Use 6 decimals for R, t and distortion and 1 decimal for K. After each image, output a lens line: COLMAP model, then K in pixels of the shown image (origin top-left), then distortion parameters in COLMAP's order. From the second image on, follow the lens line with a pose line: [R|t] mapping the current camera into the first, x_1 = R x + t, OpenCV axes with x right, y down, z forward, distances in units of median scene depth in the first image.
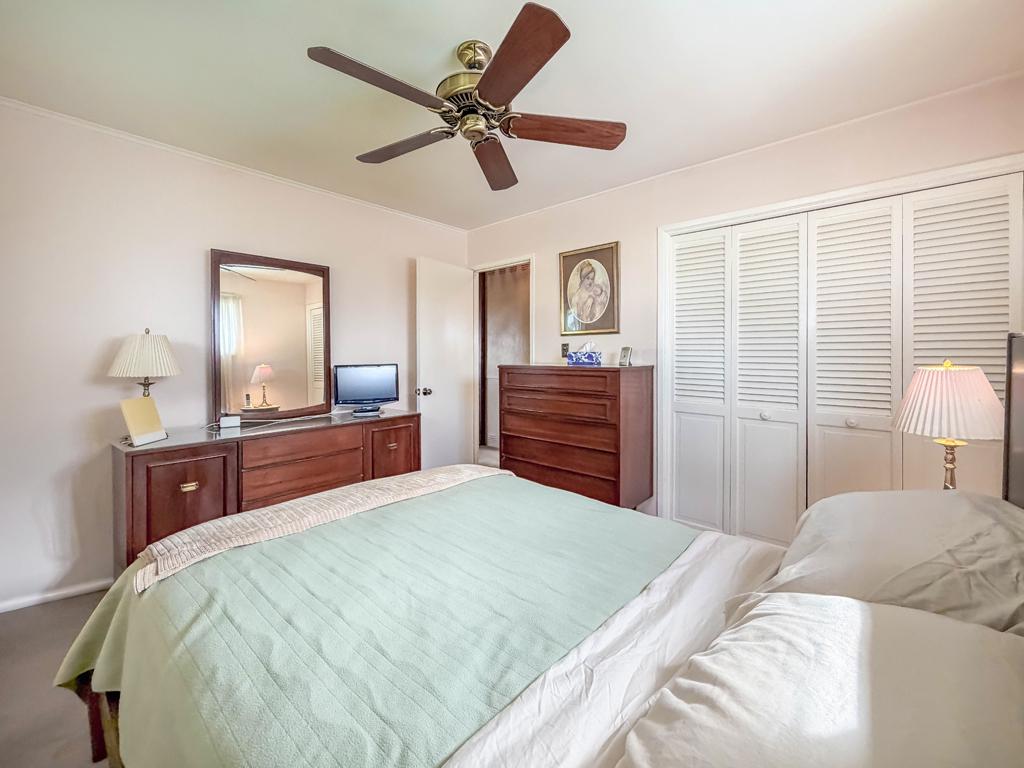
lens RADIAL K [[419.6, 0, 506.9], [0, 419.6, 367.6], [0, 0, 1]] dist [0.000214, 0.000261]
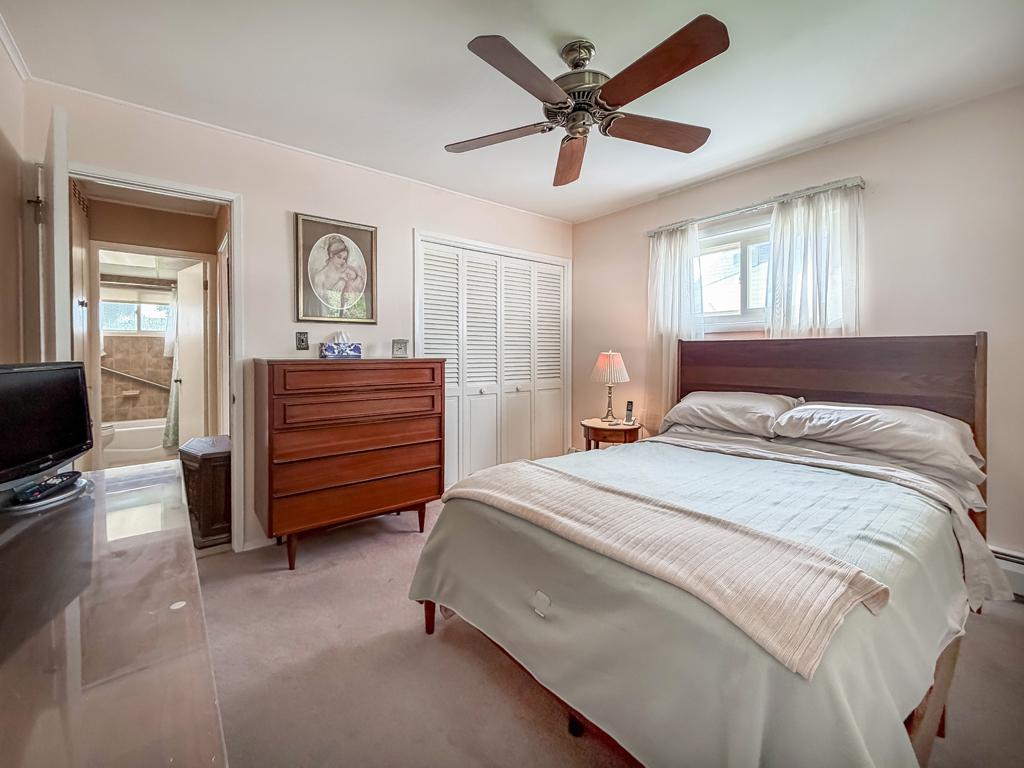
lens RADIAL K [[419.6, 0, 506.9], [0, 419.6, 367.6], [0, 0, 1]] dist [0.000214, 0.000261]
pose [[0.169829, -0.034080, 0.984884, -0.604398], [0.031842, 0.999070, 0.029080, -0.002207], [-0.984959, 0.026422, 0.170756, 0.534667]]
